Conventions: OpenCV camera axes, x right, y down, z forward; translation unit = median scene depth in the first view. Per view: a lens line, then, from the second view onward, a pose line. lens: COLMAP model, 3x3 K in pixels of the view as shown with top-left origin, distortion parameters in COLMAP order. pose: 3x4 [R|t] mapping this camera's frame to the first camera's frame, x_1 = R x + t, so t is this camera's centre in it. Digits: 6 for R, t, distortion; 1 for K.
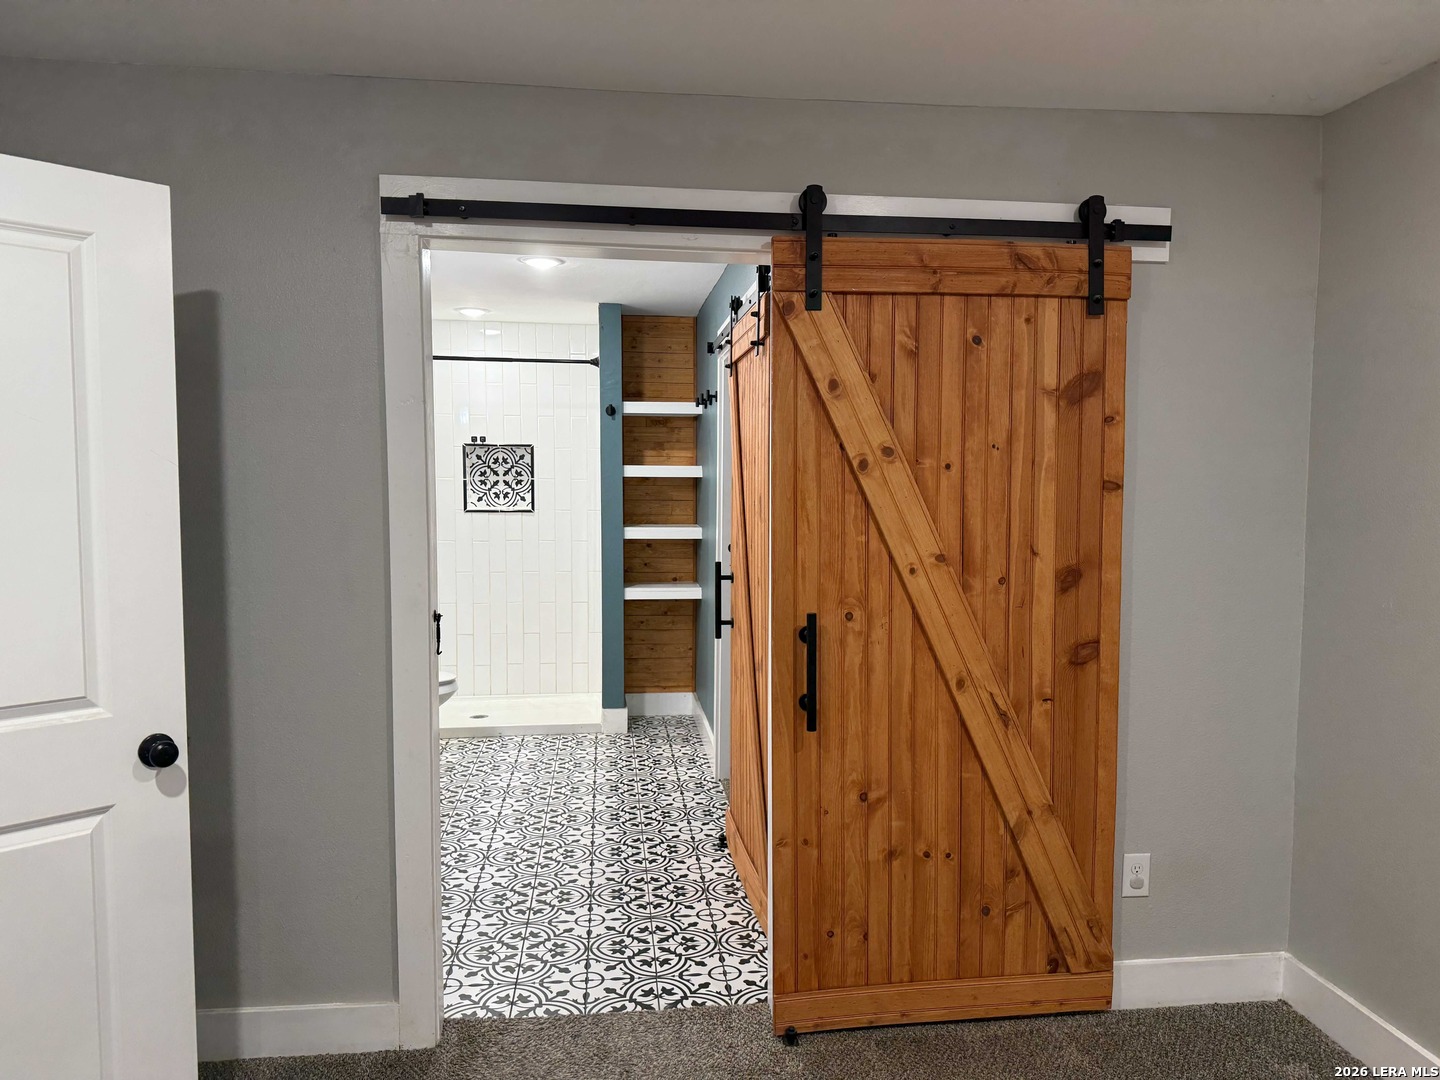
lens RADIAL K [[1007.4, 0, 720.3], [0, 1007.4, 541.9], [0, 0, 1]] dist [0.045987, -0.060391]
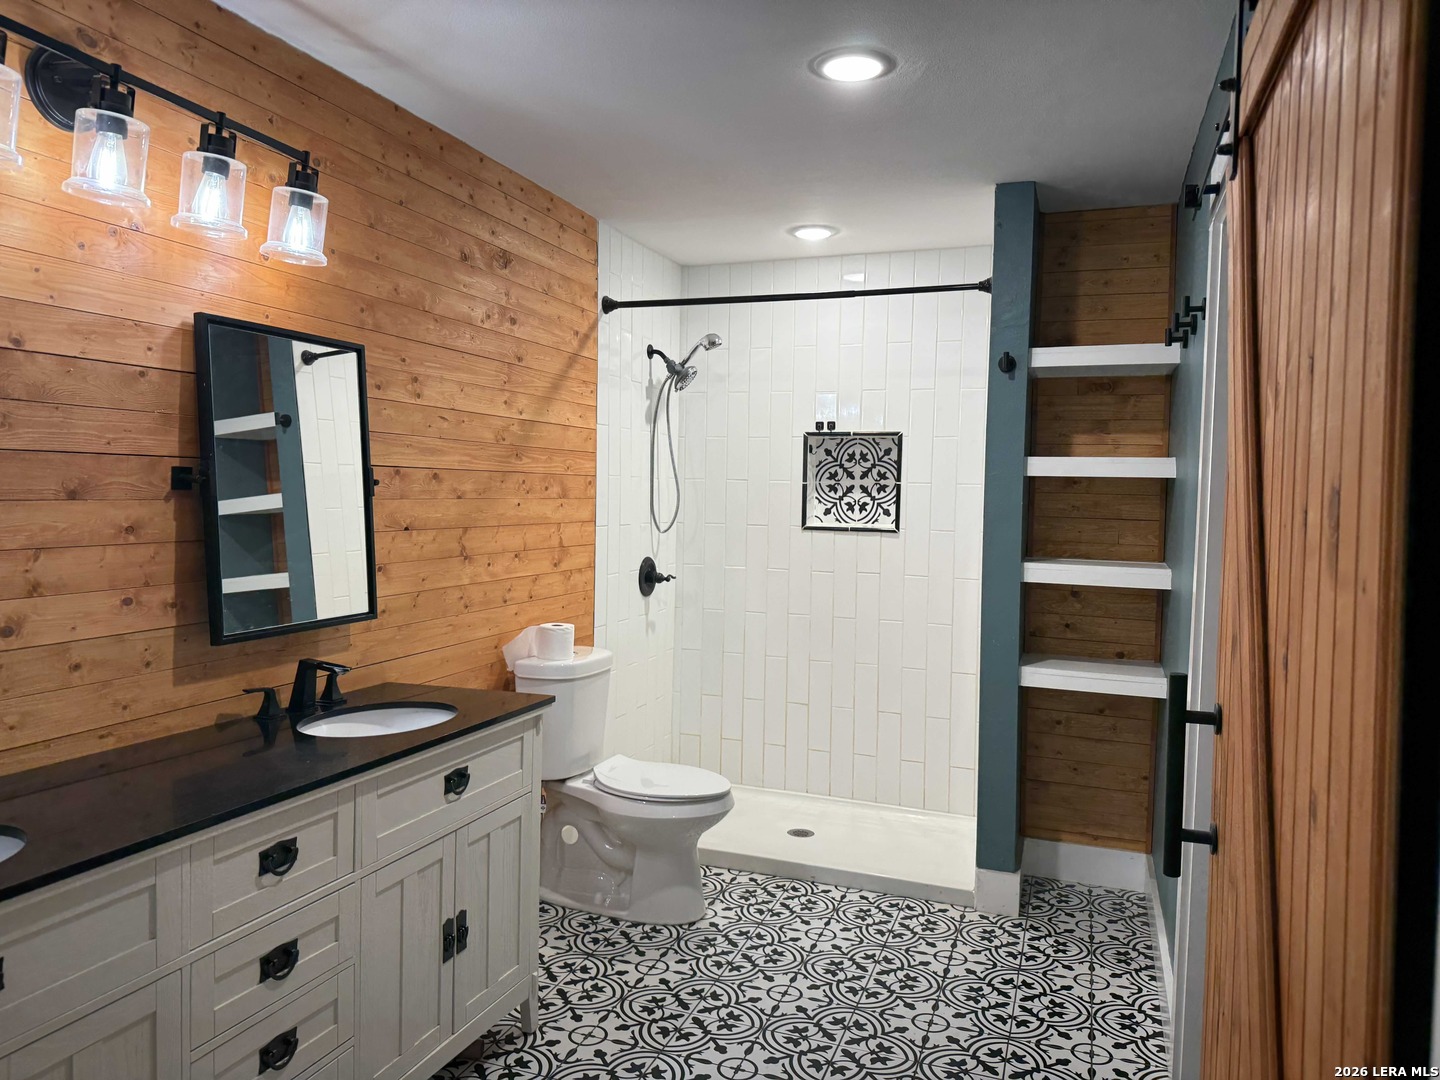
lens RADIAL K [[1007.4, 0, 714.3], [0, 1007.4, 538.3], [0, 0, 1]] dist [0.045987, -0.060391]
pose [[0.891576, 0.032349, -0.451713, 0.008460], [-0.043953, 0.998918, -0.015218, -0.010945], [0.450732, 0.033422, 0.892033, 0.368627]]
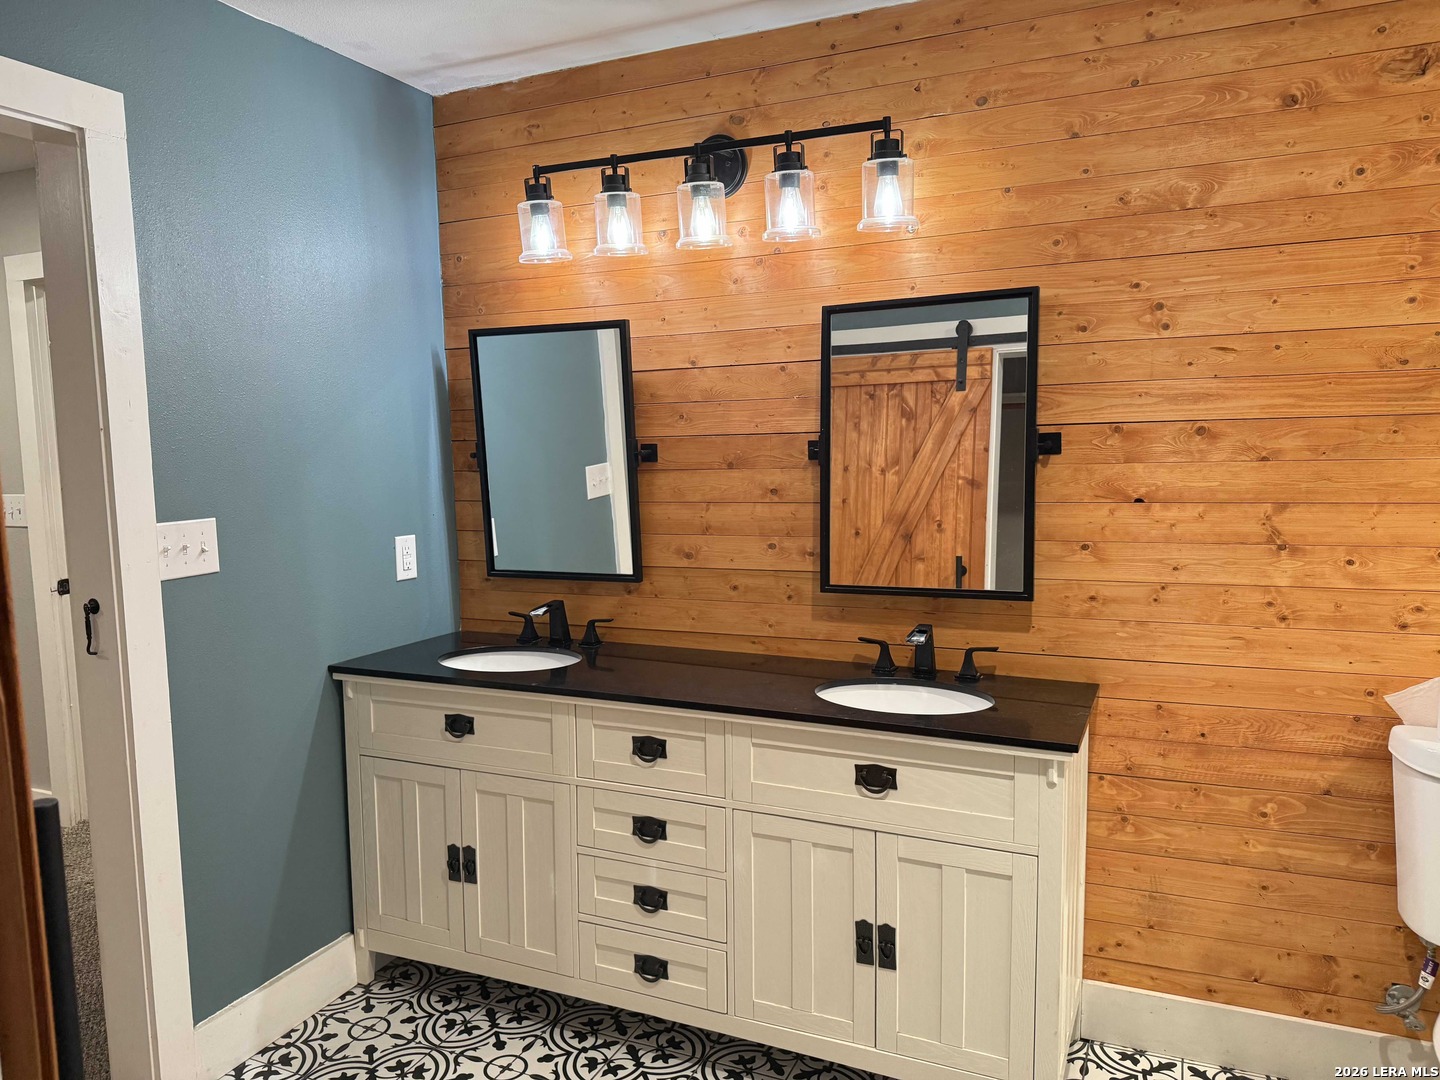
lens RADIAL K [[1007.4, 0, 734.9], [0, 1007.4, 550.9], [0, 0, 1]] dist [0.045987, -0.060391]
pose [[-0.512751, 0.092197, -0.853573, 0.129743], [-0.039188, 0.990668, 0.130546, -0.076152], [0.857643, 0.100387, -0.504352, 1.280983]]
